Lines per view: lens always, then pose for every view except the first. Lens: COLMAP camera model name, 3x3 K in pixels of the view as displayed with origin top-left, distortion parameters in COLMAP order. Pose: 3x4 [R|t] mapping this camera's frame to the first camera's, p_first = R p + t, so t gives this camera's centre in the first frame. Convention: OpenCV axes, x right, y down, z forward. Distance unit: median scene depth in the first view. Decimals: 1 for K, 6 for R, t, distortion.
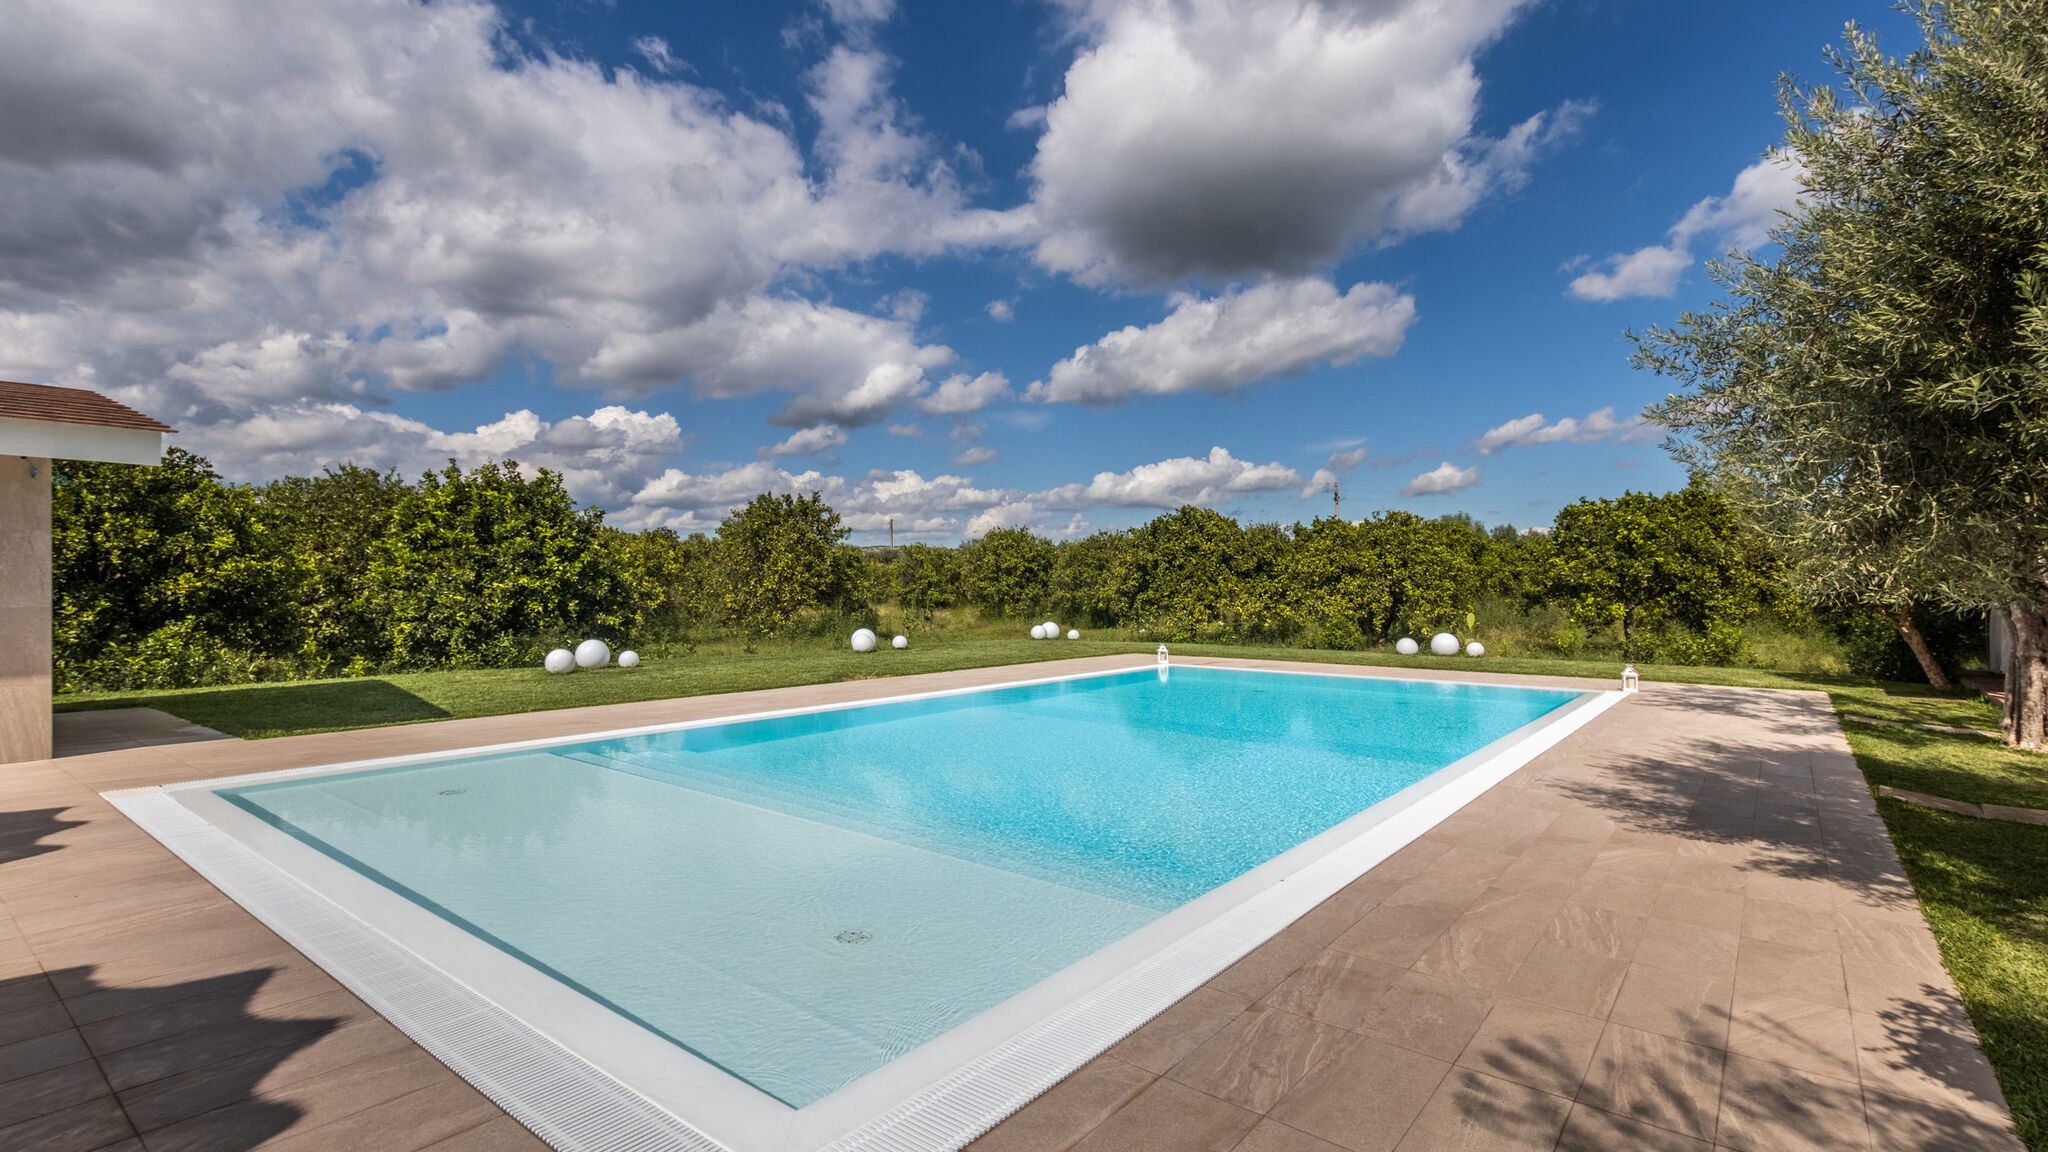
lens RADIAL K [[954.2, 0, 1033.7], [0, 954.2, 517.9], [0, 0, 1]] dist [-0.008244, -0.000102]
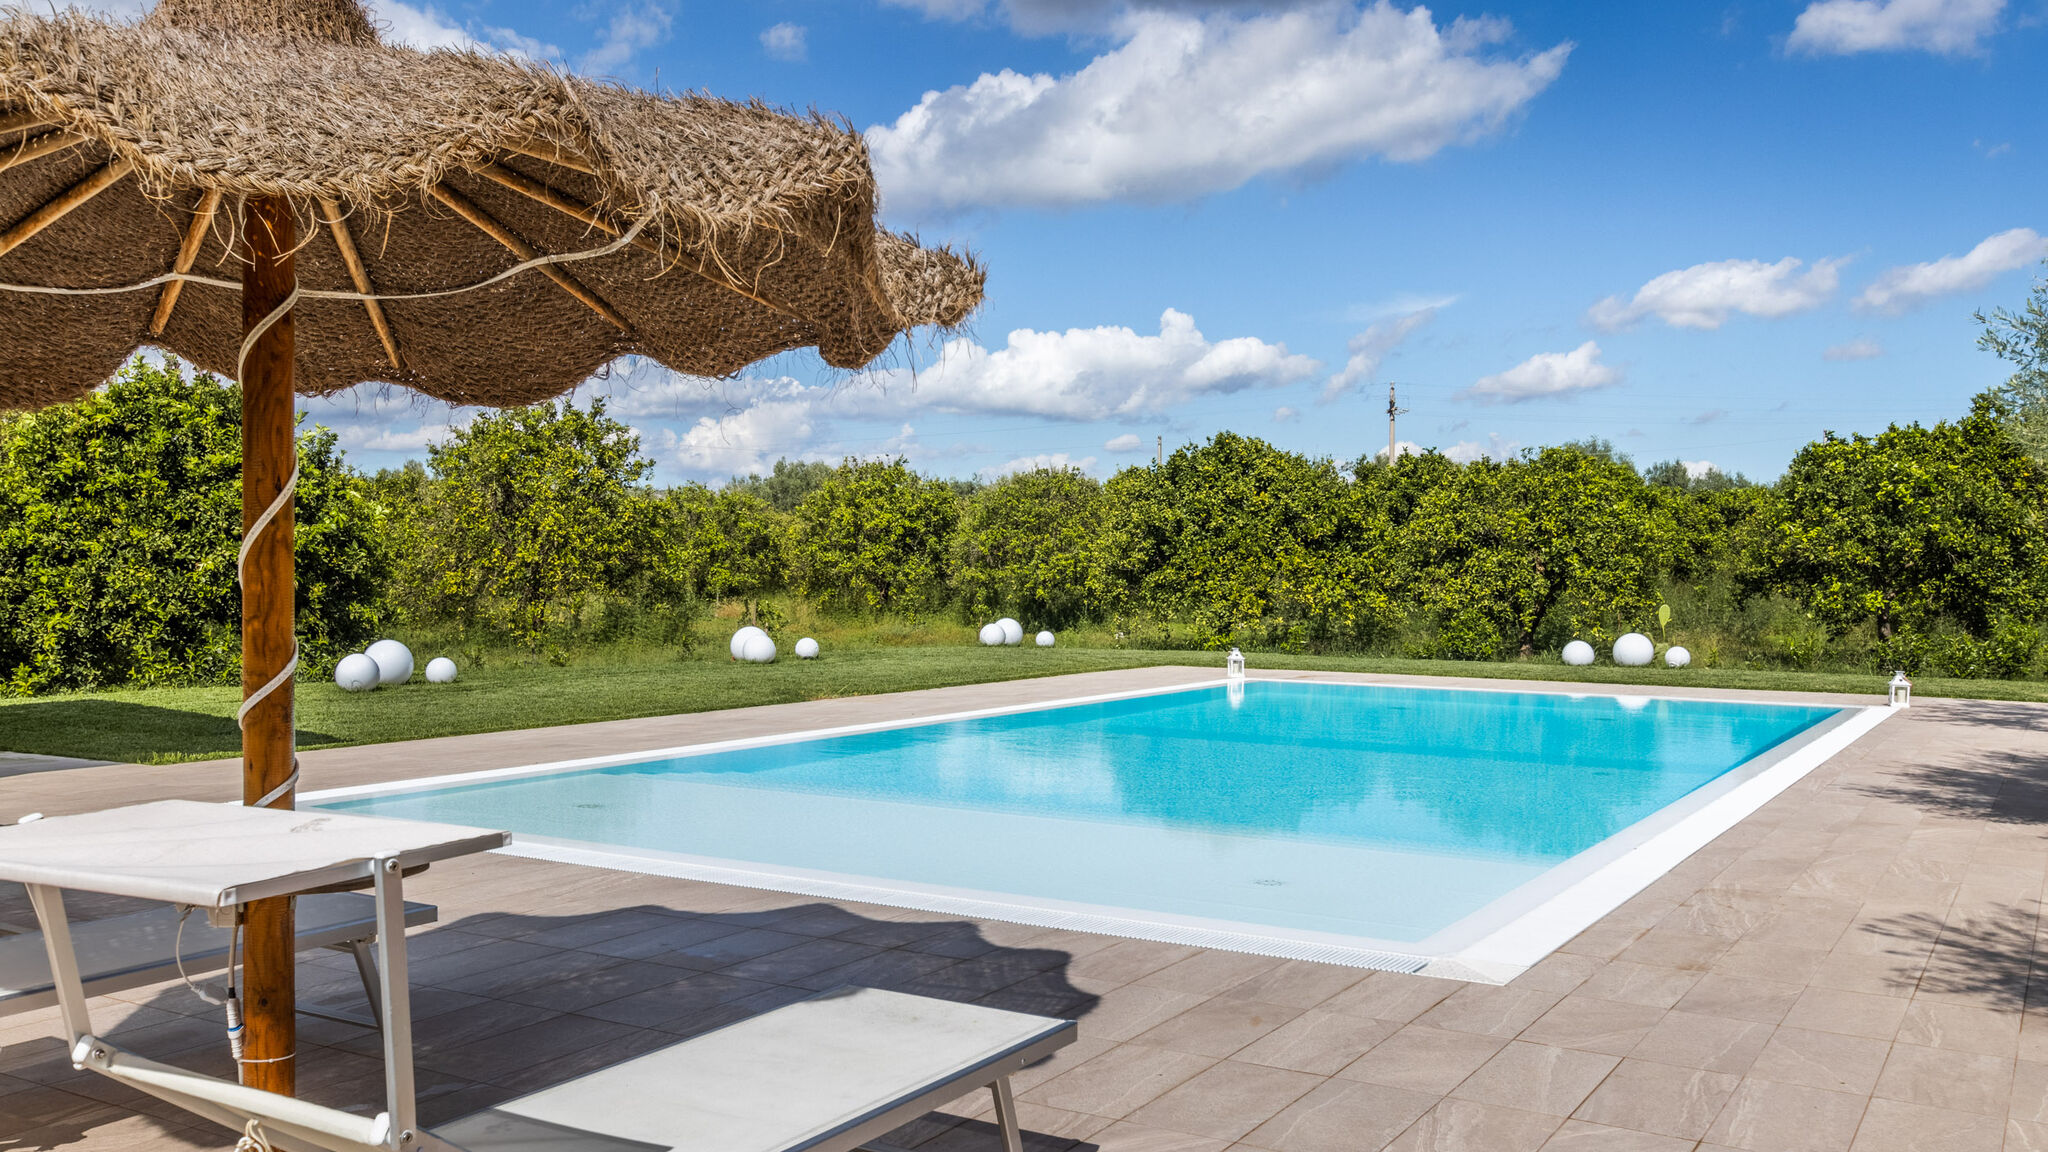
lens RADIAL K [[1799.9, 0, 1024.0], [0, 1799.9, 576.0], [0, 0, 1]] dist [-0.018766, -0.016619]
pose [[0.991914, 0.004094, 0.126846, -0.135029], [-0.014204, 0.996781, 0.078900, -0.011708], [-0.126114, -0.080063, 0.988780, -0.169774]]
